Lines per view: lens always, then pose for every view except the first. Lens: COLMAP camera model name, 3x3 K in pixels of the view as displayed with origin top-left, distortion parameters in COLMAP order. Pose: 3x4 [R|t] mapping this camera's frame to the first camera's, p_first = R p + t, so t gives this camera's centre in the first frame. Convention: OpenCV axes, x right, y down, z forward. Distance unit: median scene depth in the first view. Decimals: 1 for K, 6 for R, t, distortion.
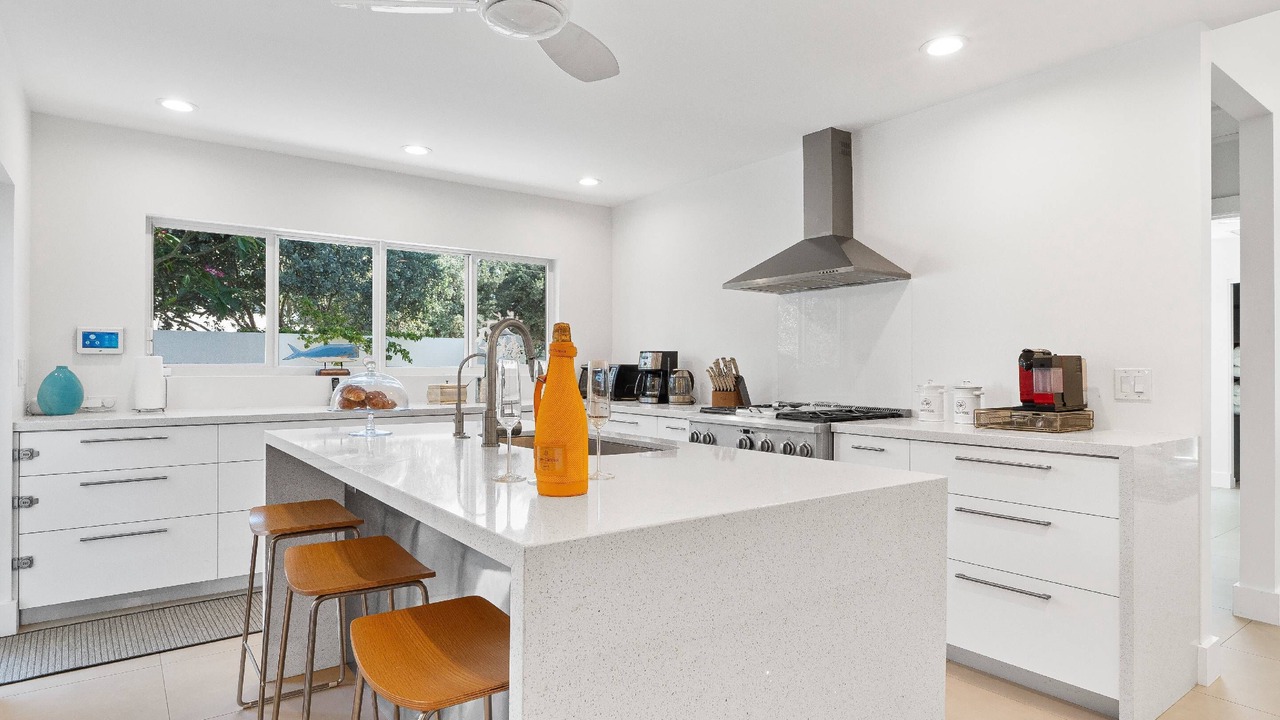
lens RADIAL K [[720.5, 0, 651.5], [0, 720.5, 360.4], [0, 0, 1]] dist [-0.001489, 0.000009]
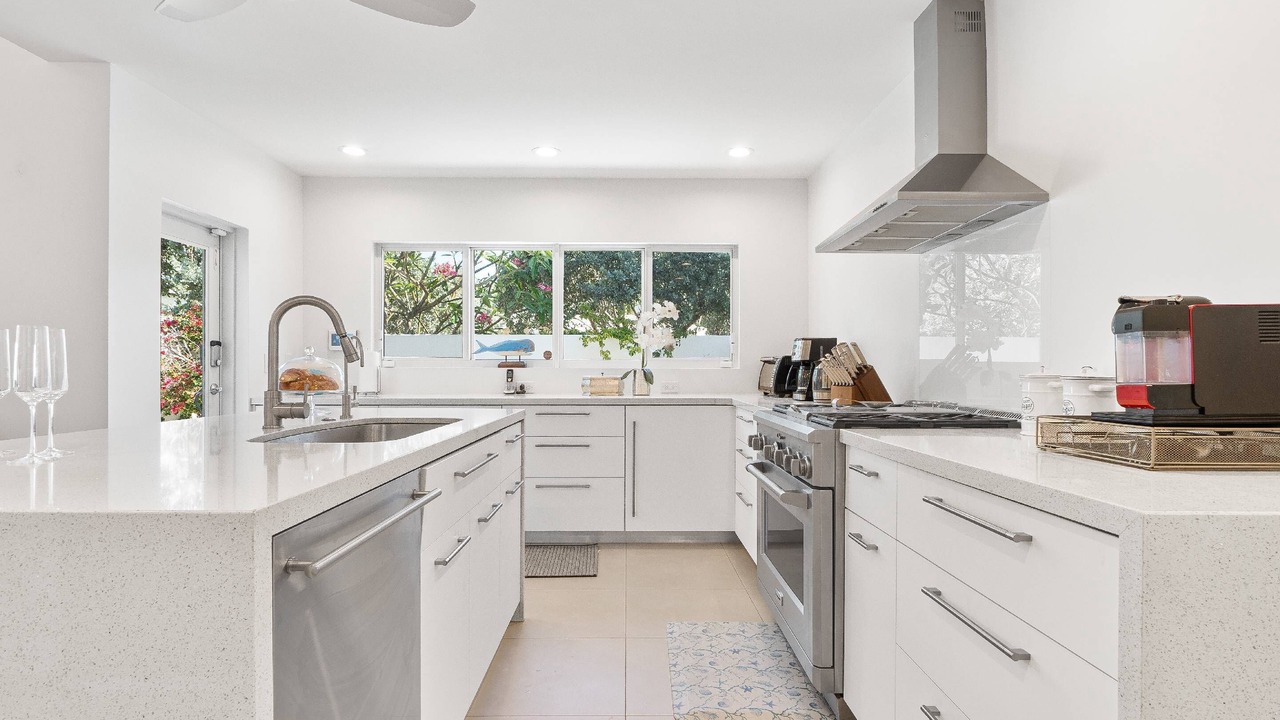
lens RADIAL K [[666.5, 0, 640.0], [0, 666.5, 360.0], [0, 0, 1]] dist [0.000268, 0.000045]
pose [[0.804095, -0.009340, -0.594428, 0.350107], [0.005387, 0.999950, -0.008424, 0.019655], [0.594477, 0.003572, 0.804105, 0.291409]]
